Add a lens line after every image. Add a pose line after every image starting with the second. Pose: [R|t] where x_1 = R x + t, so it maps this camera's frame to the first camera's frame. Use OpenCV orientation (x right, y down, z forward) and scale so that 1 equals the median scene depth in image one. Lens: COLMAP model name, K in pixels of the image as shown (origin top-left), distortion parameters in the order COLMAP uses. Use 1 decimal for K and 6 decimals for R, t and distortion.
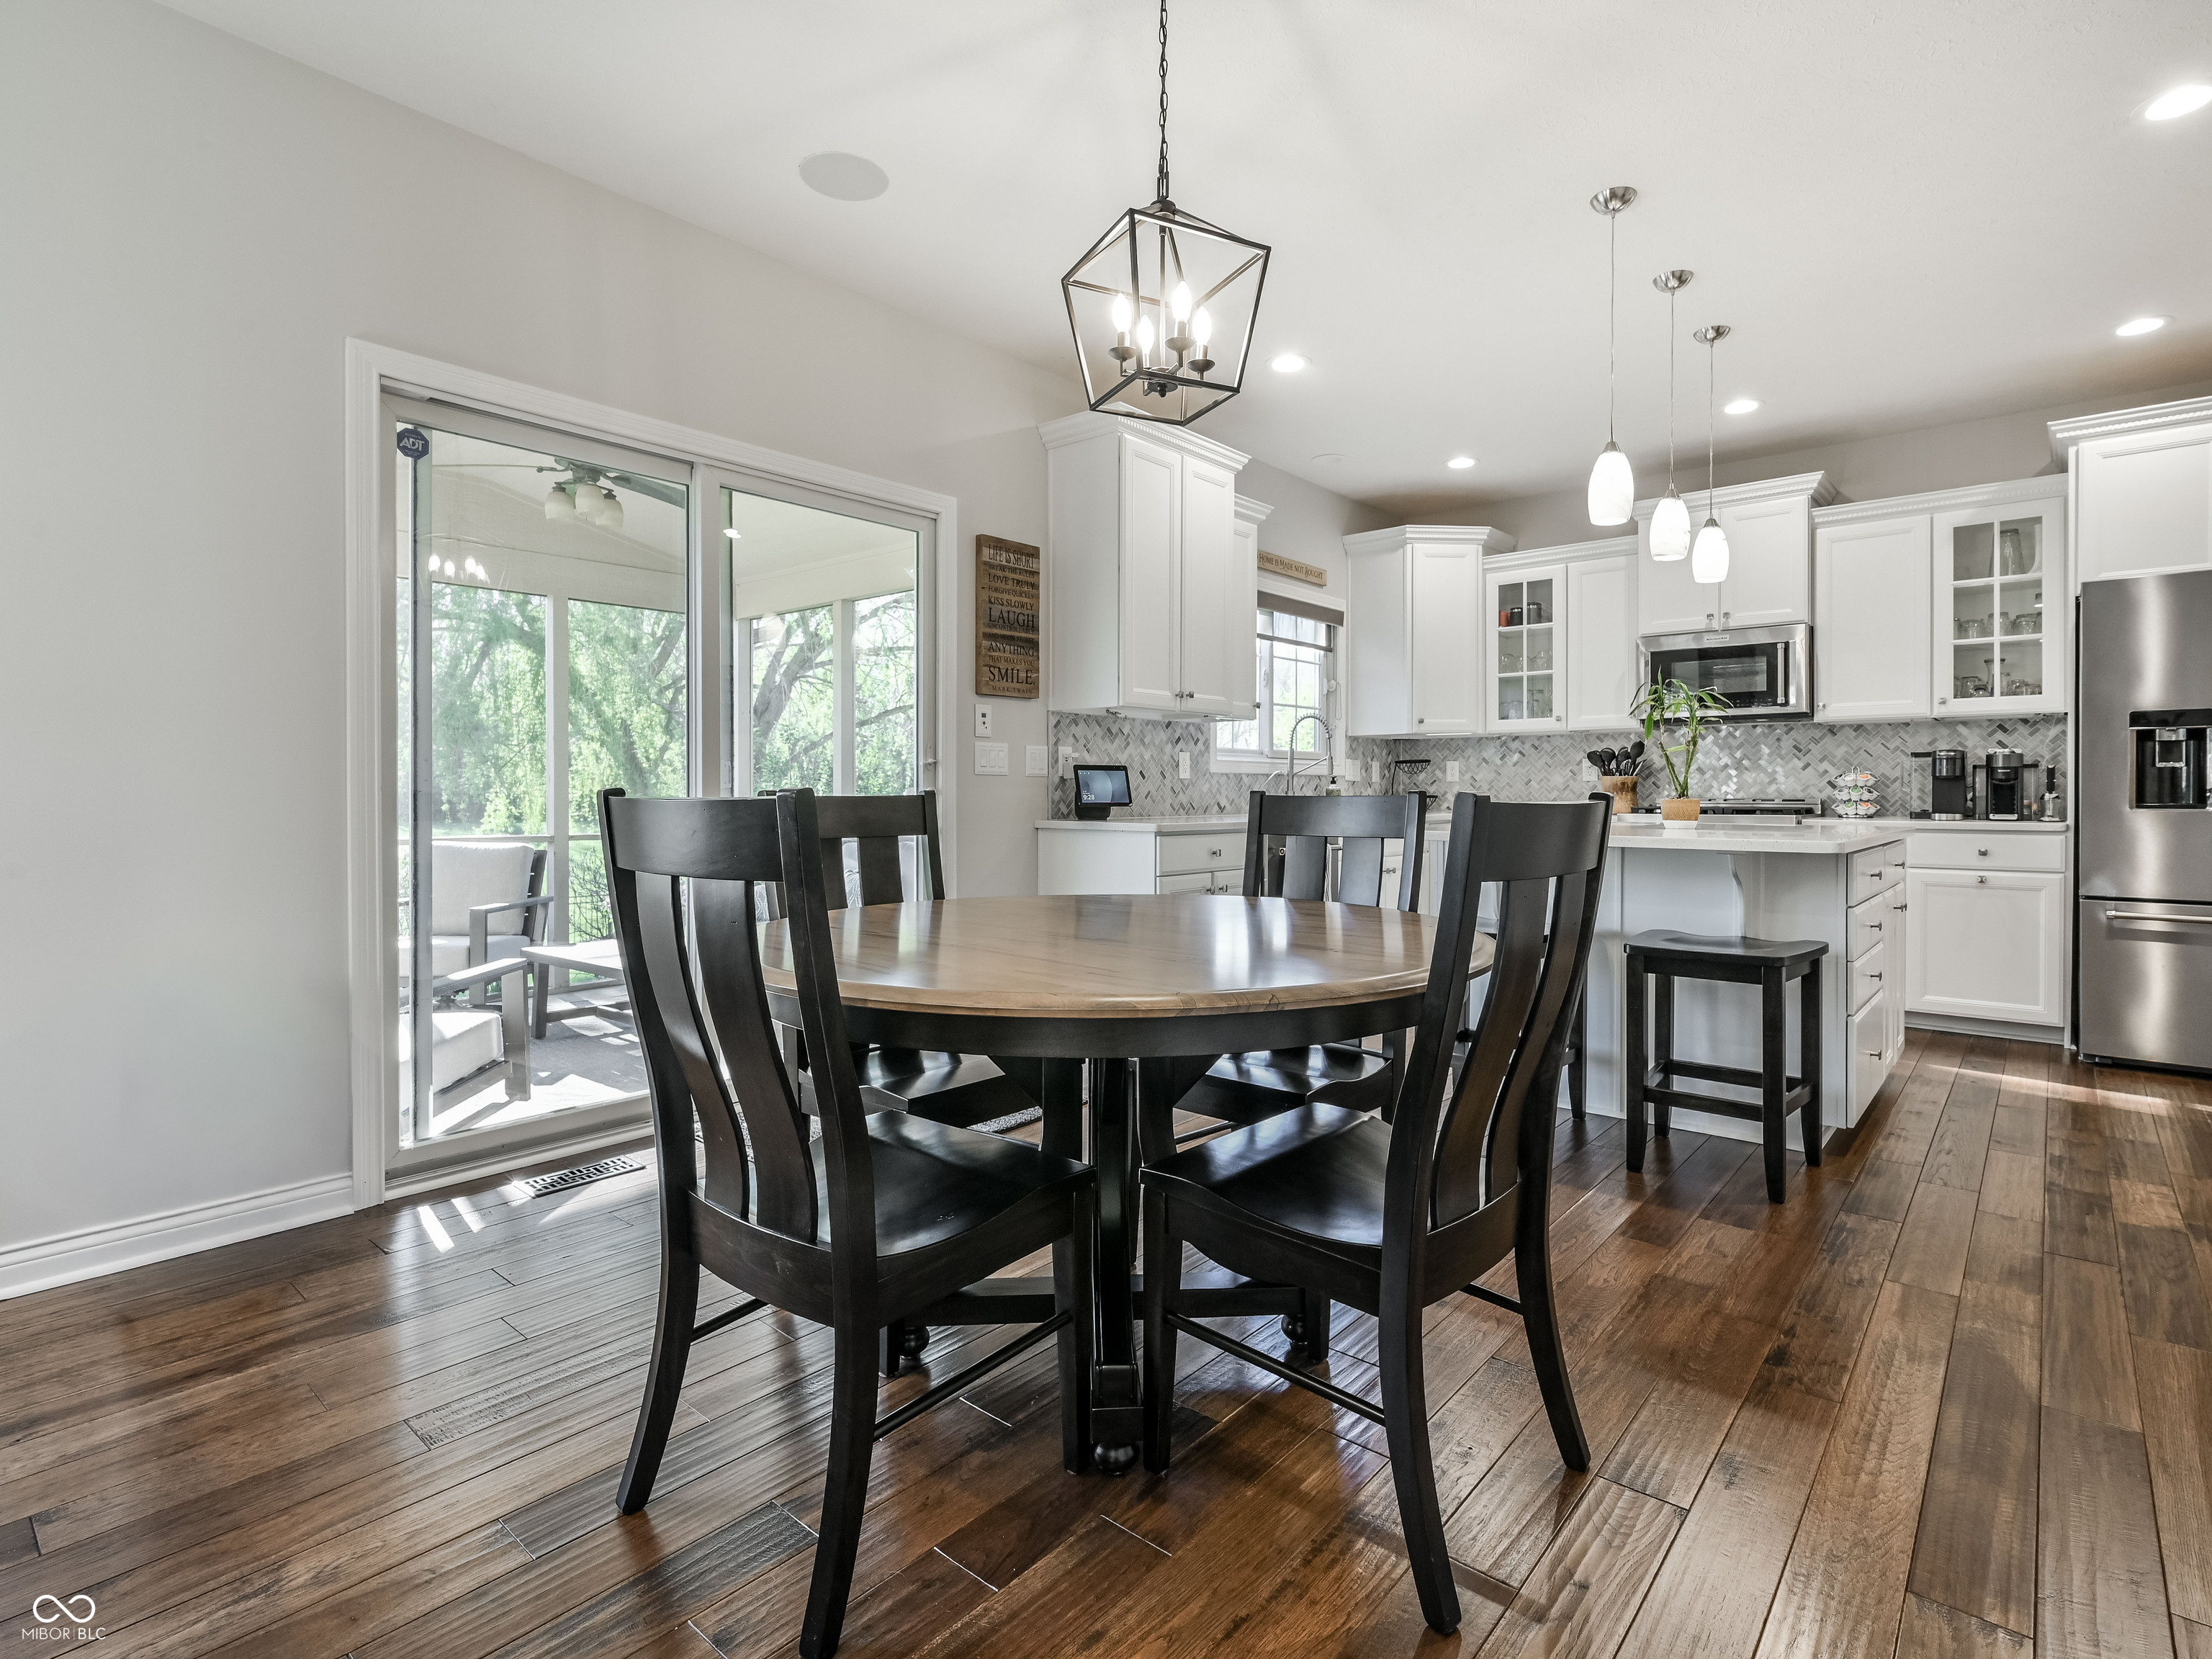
lens RADIAL K [[1108.6, 0, 1133.9], [0, 1108.6, 795.7], [0, 0, 1]] dist [0.002106, 0.000052]
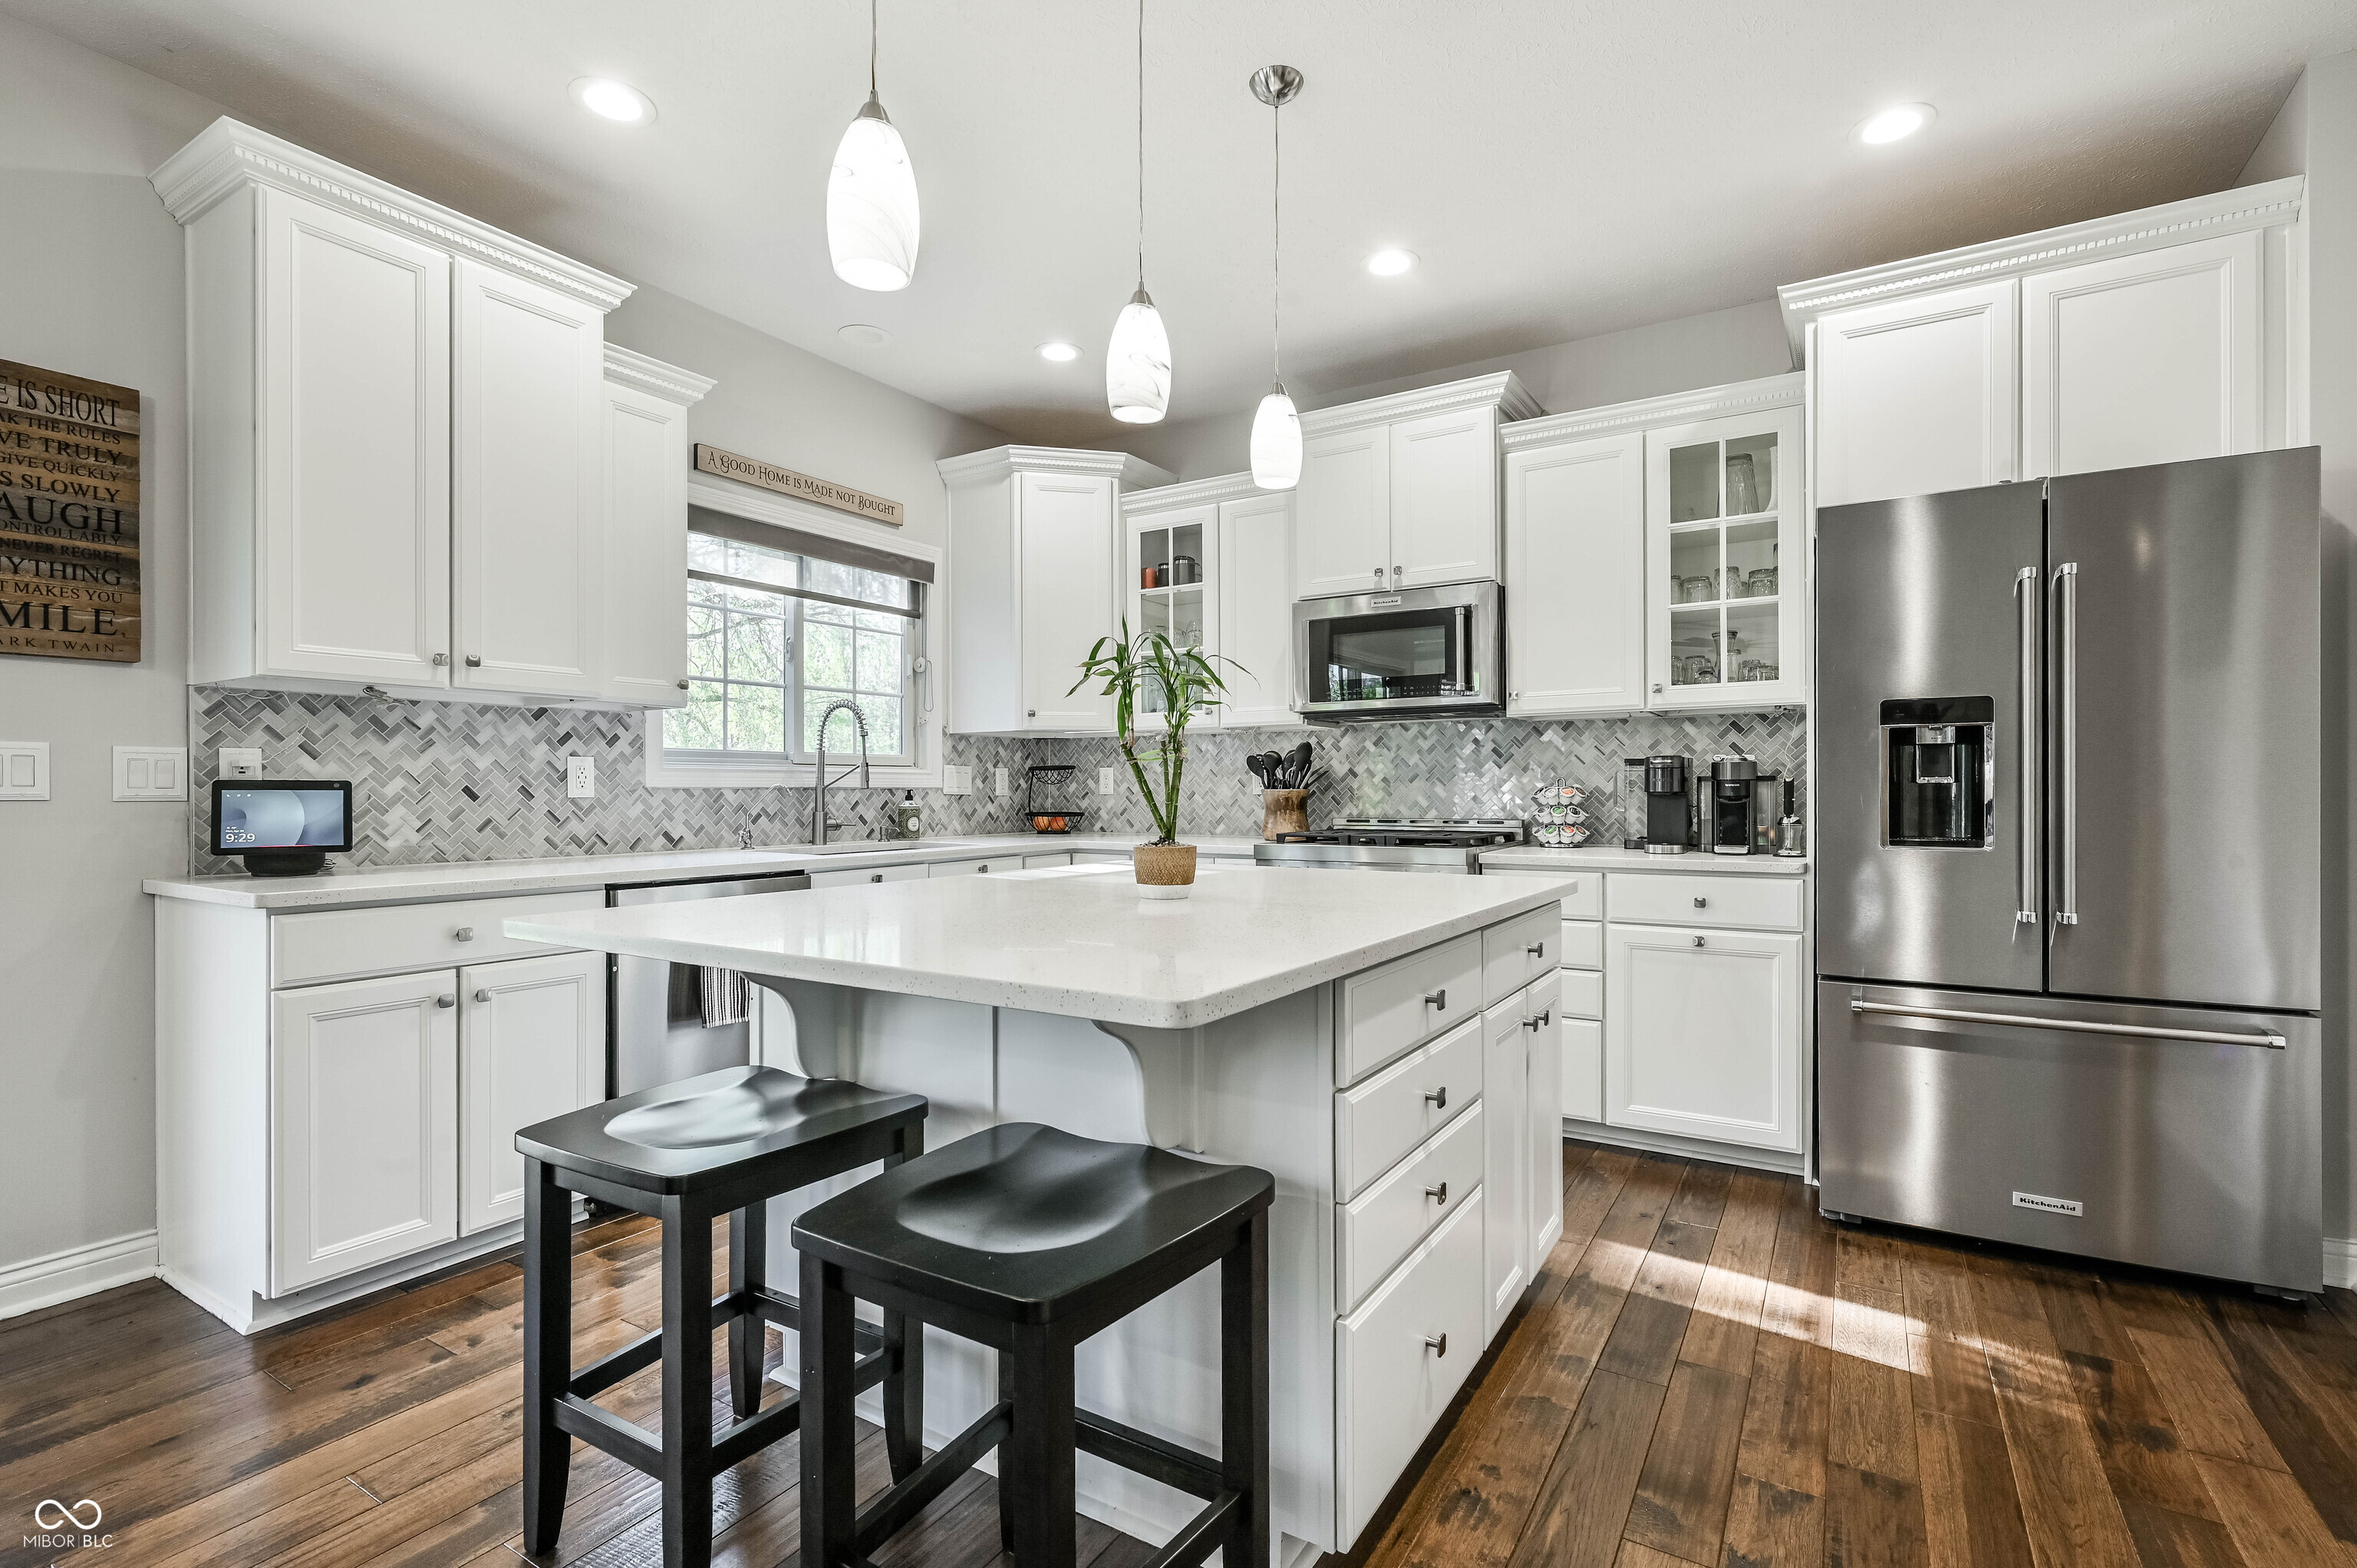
lens RADIAL K [[1081.9, 0, 1197.0], [0, 1081.9, 791.2], [0, 0, 1]] dist [0.001420, 0.000224]
pose [[0.988966, -0.003036, 0.148113, 0.321842], [0.003407, 0.999992, -0.002249, -0.017387], [-0.148105, 0.002729, 0.988968, 0.341335]]
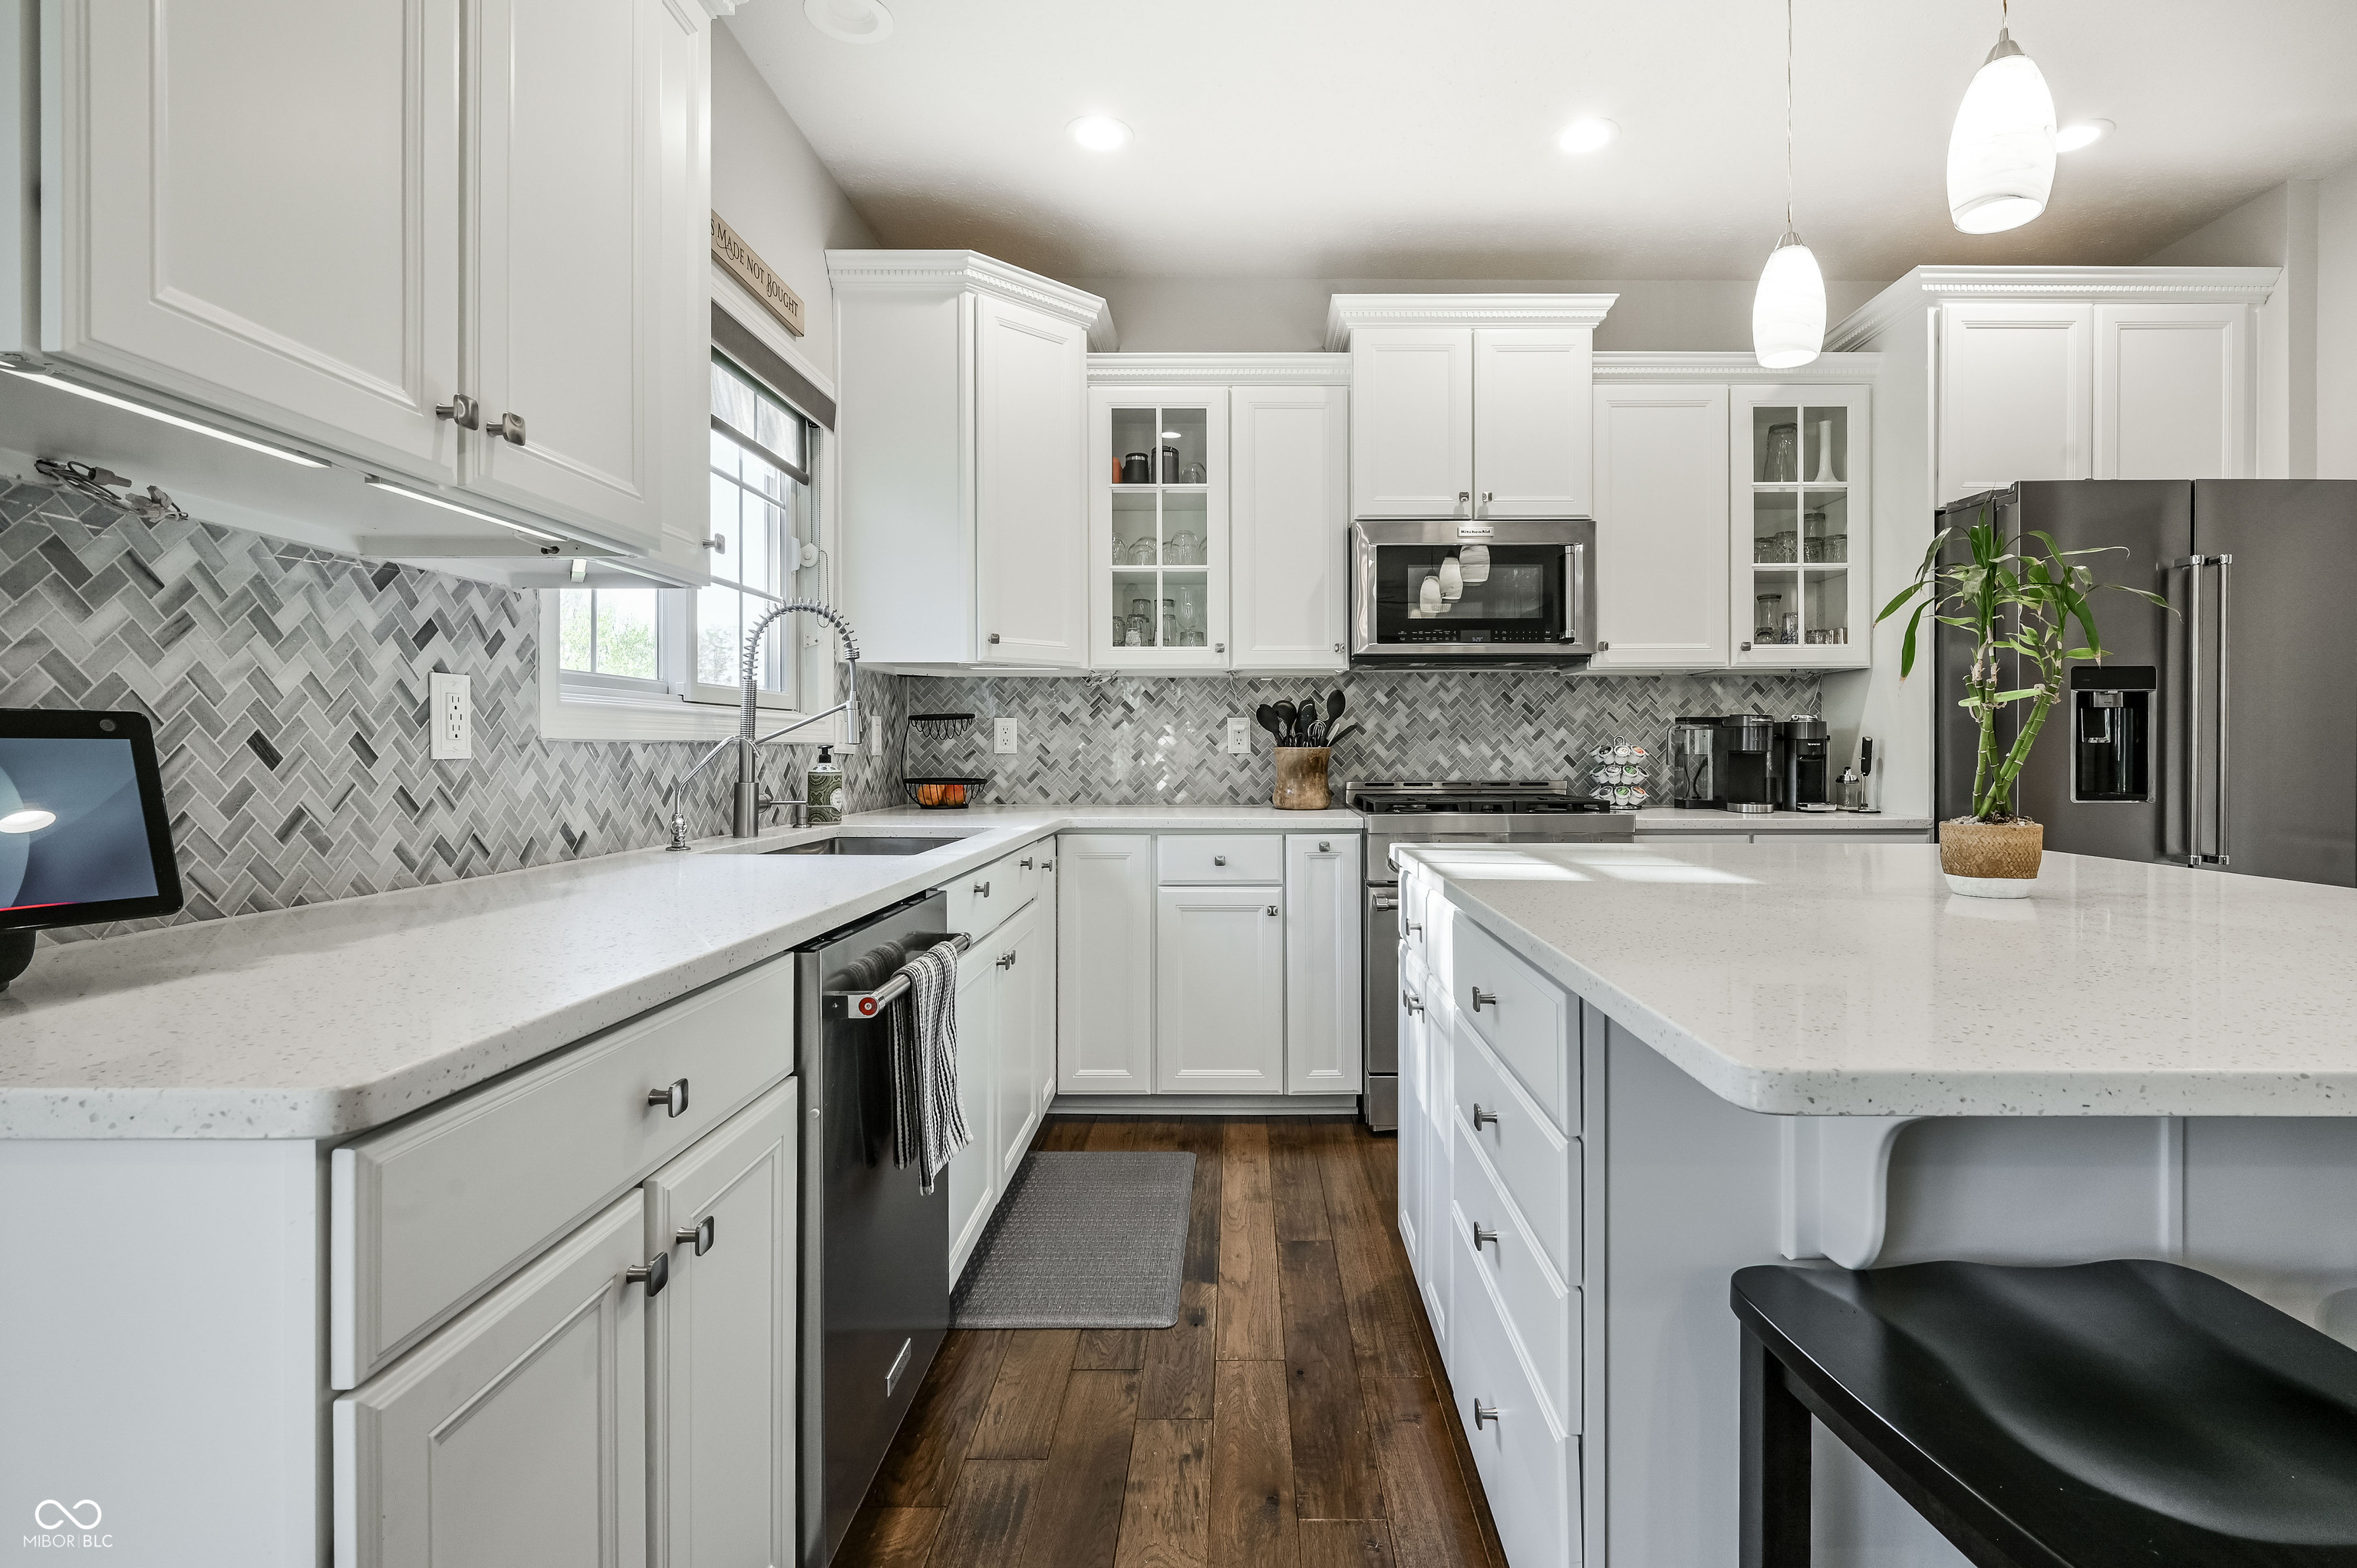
lens RADIAL K [[1111.6, 0, 1245.2], [0, 1111.6, 758.3], [0, 0, 1]] dist [-0.001820, -0.000088]
pose [[0.761332, -0.006149, 0.648333, 0.014015], [0.003103, 0.999978, 0.005840, -0.017731], [-0.648354, -0.002434, 0.761335, 0.653562]]
